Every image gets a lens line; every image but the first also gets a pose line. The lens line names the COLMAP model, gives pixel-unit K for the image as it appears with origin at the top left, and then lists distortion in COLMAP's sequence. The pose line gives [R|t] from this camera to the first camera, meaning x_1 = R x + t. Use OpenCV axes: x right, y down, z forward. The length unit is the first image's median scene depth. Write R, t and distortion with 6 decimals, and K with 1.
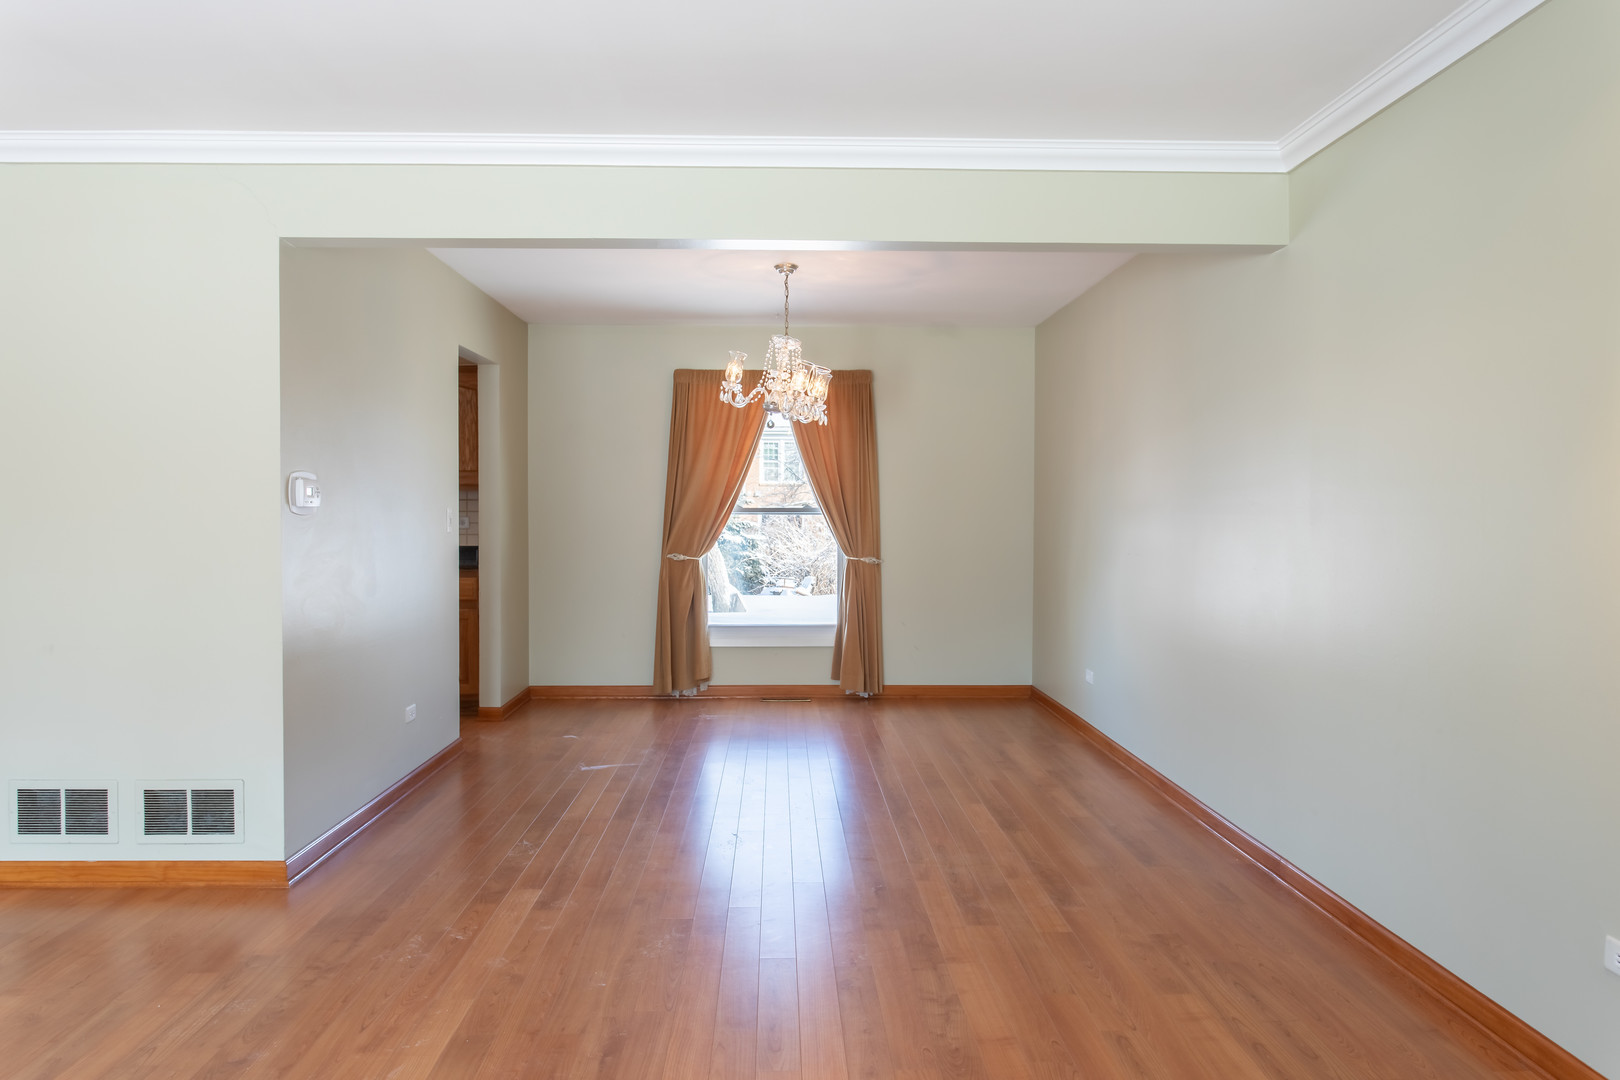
lens RADIAL K [[1065.1, 0, 811.9], [0, 1065.1, 534.3], [0, 0, 1]] dist [-0.013268, -0.002248]
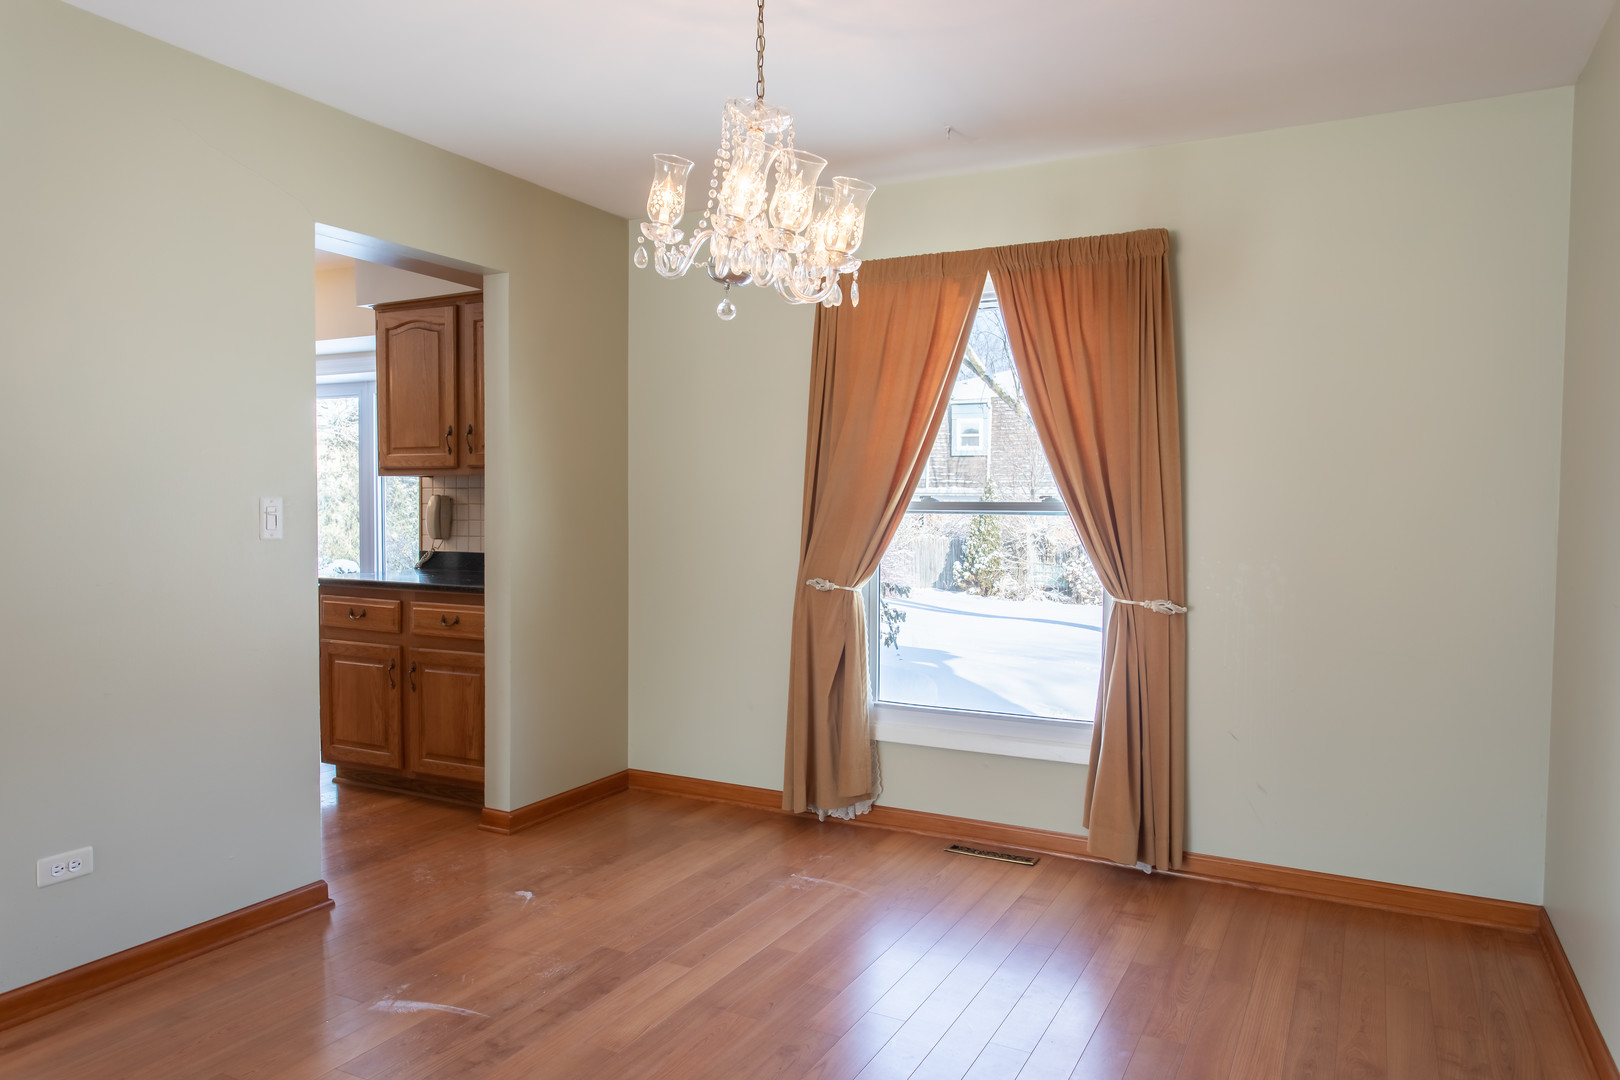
lens RADIAL K [[1065.1, 0, 805.3], [0, 1065.1, 541.4], [0, 0, 1]] dist [-0.013268, -0.002248]
pose [[0.870613, 0.023550, -0.491405, 0.155449], [-0.017377, 0.999702, 0.017123, -0.012426], [0.491662, -0.006369, 0.870763, 0.478606]]
